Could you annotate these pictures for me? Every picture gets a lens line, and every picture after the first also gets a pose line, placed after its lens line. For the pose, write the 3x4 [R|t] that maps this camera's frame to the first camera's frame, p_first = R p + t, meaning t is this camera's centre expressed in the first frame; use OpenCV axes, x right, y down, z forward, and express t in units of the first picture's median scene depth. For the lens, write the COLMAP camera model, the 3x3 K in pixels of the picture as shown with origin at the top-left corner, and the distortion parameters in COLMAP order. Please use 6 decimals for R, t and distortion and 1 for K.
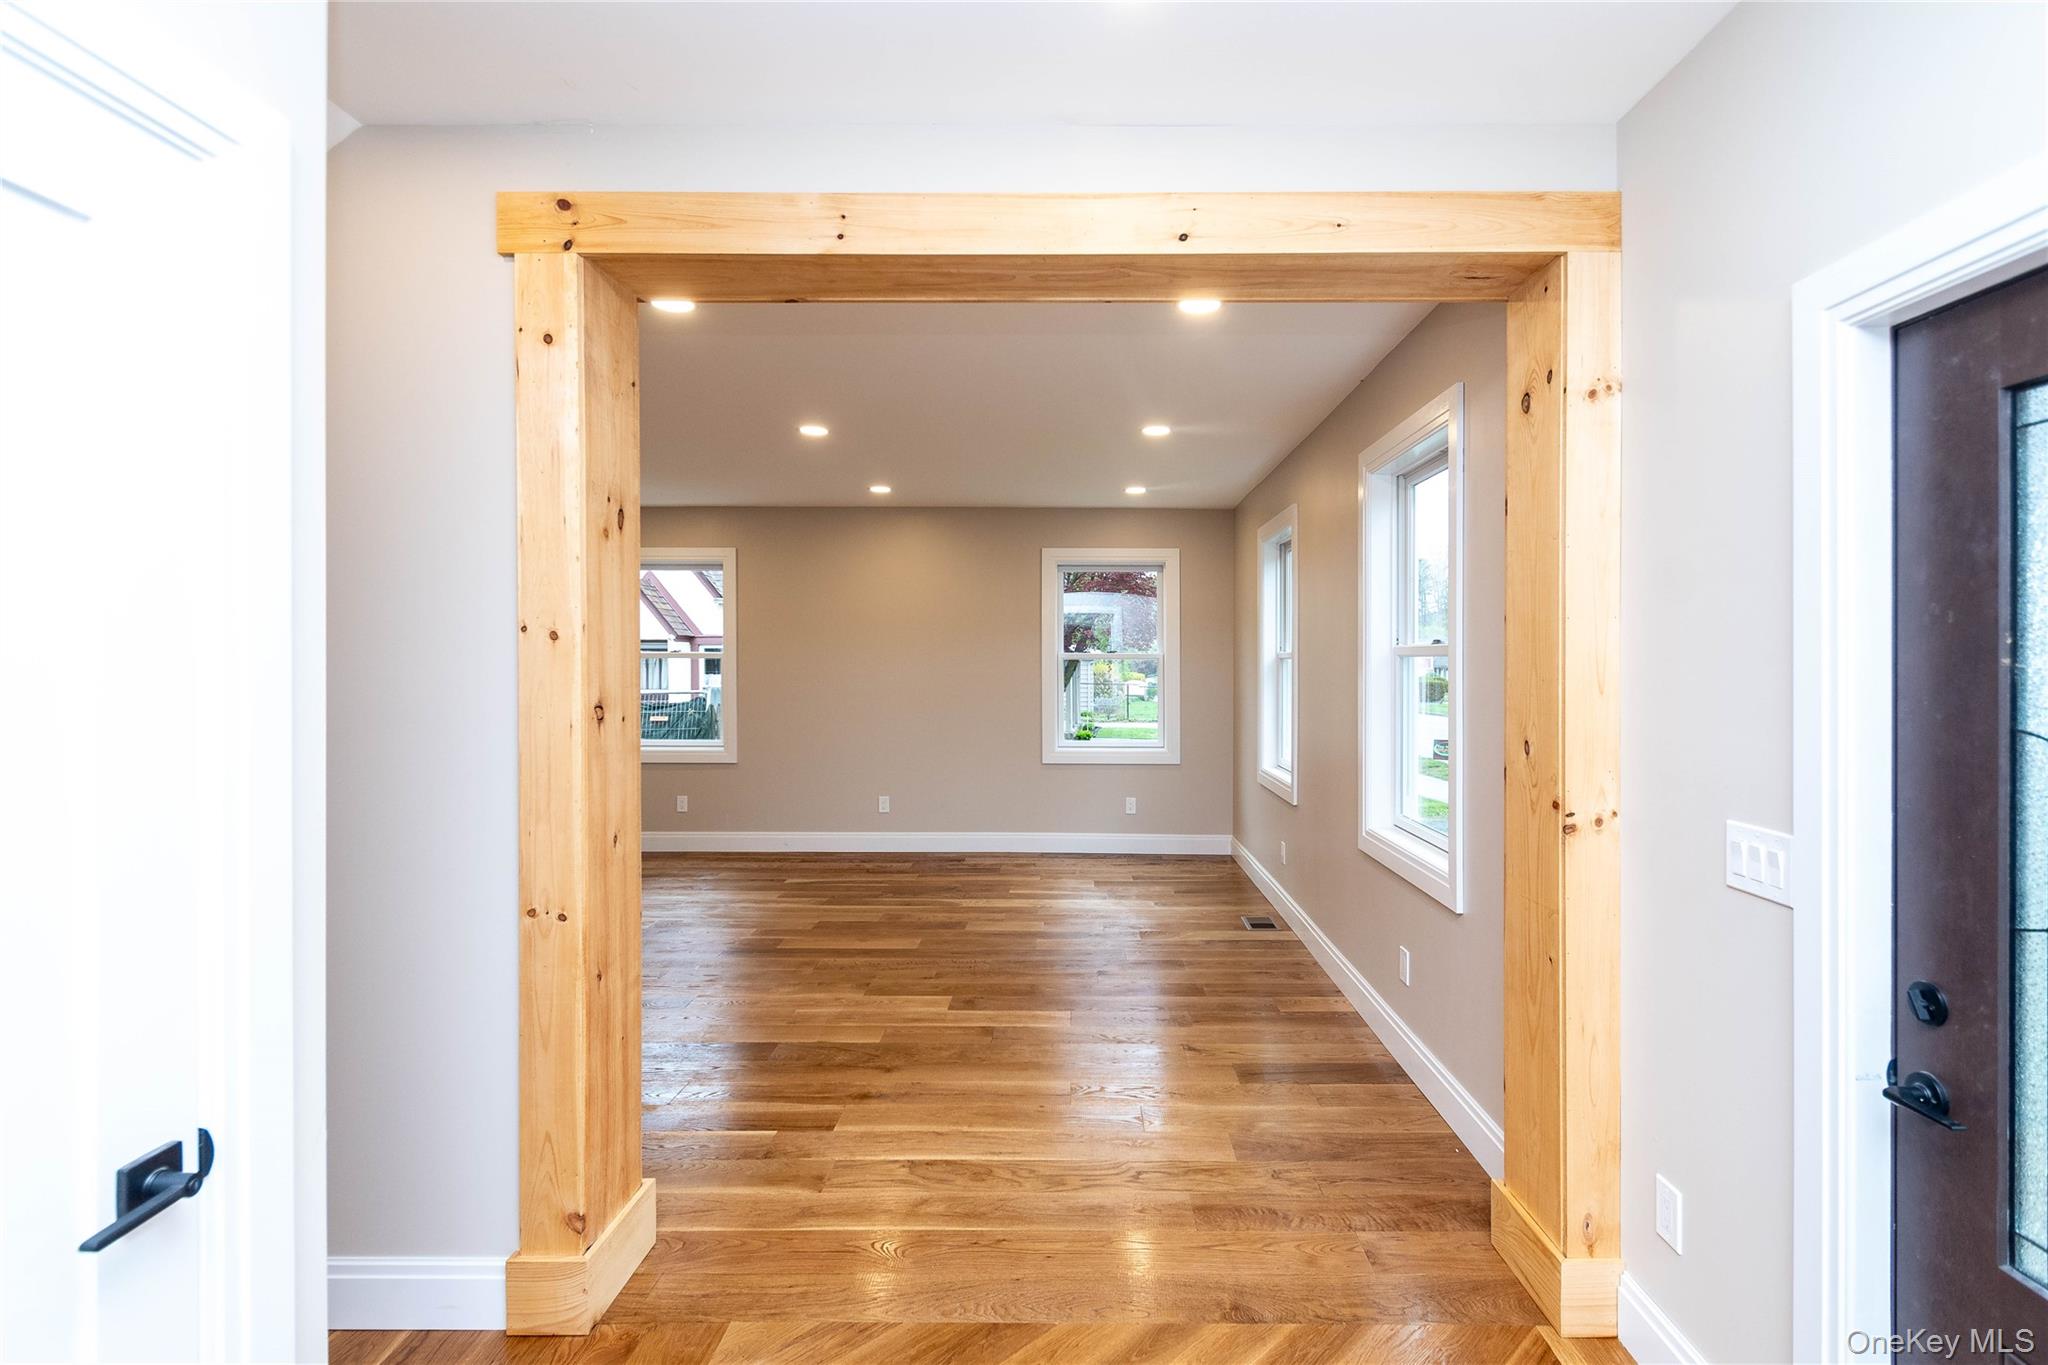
lens RADIAL K [[956.9, 0, 1028.4], [0, 956.9, 673.6], [0, 0, 1]] dist [-0.002985, -0.001104]
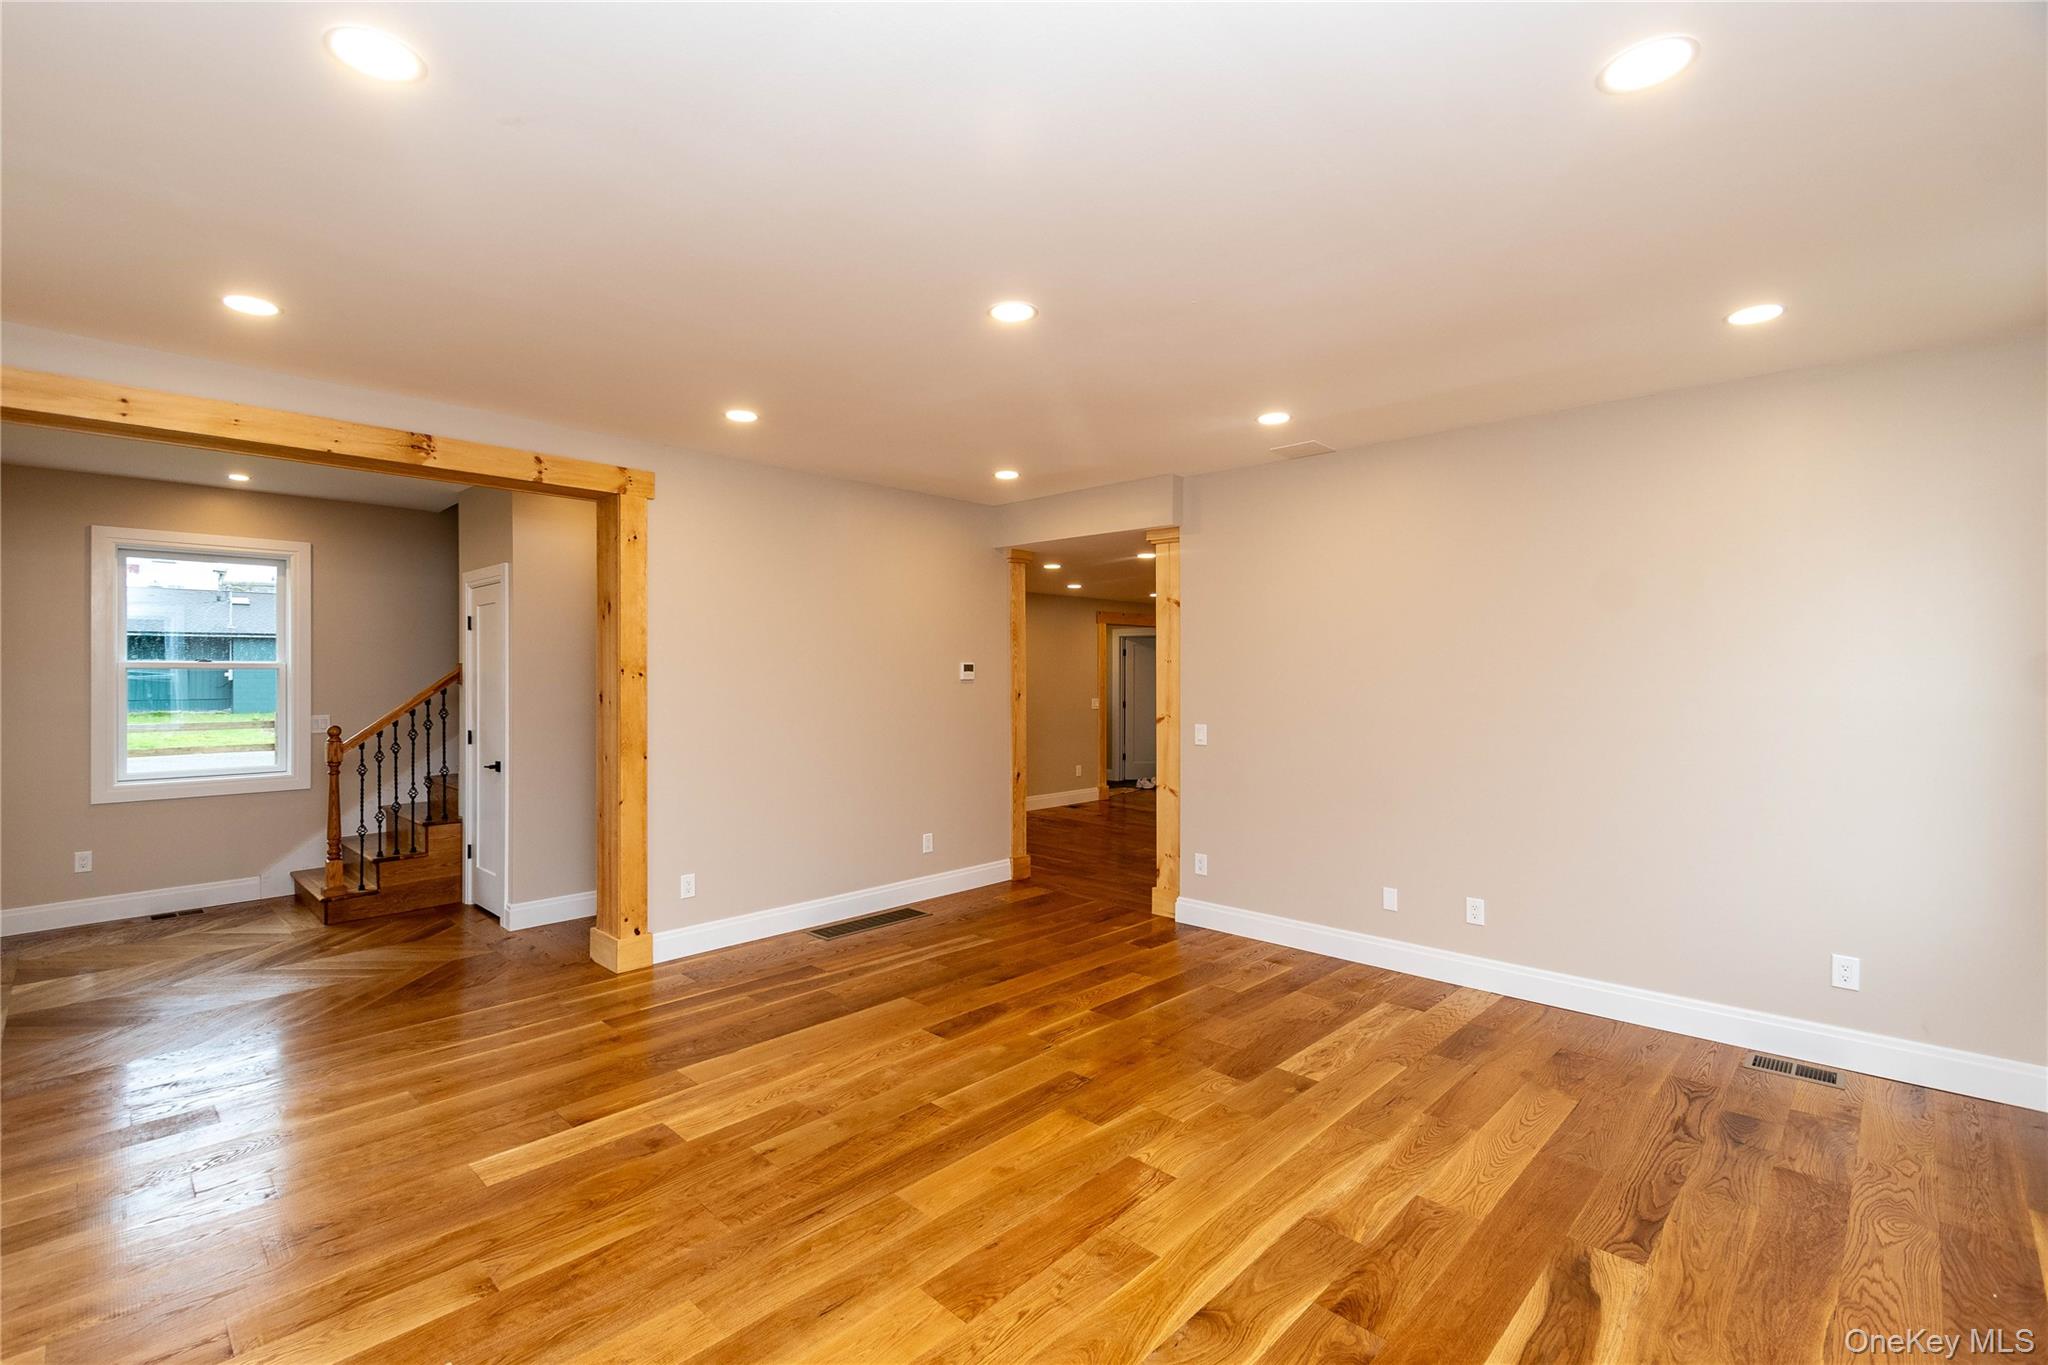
lens RADIAL K [[956.9, 0, 1023.5], [0, 956.9, 686.3], [0, 0, 1]] dist [-0.002985, -0.001104]
pose [[-0.675763, 0.004912, -0.737102, 0.298171], [-0.004400, 0.999933, 0.010697, -0.009439], [0.737106, 0.010472, -0.675696, 1.814774]]
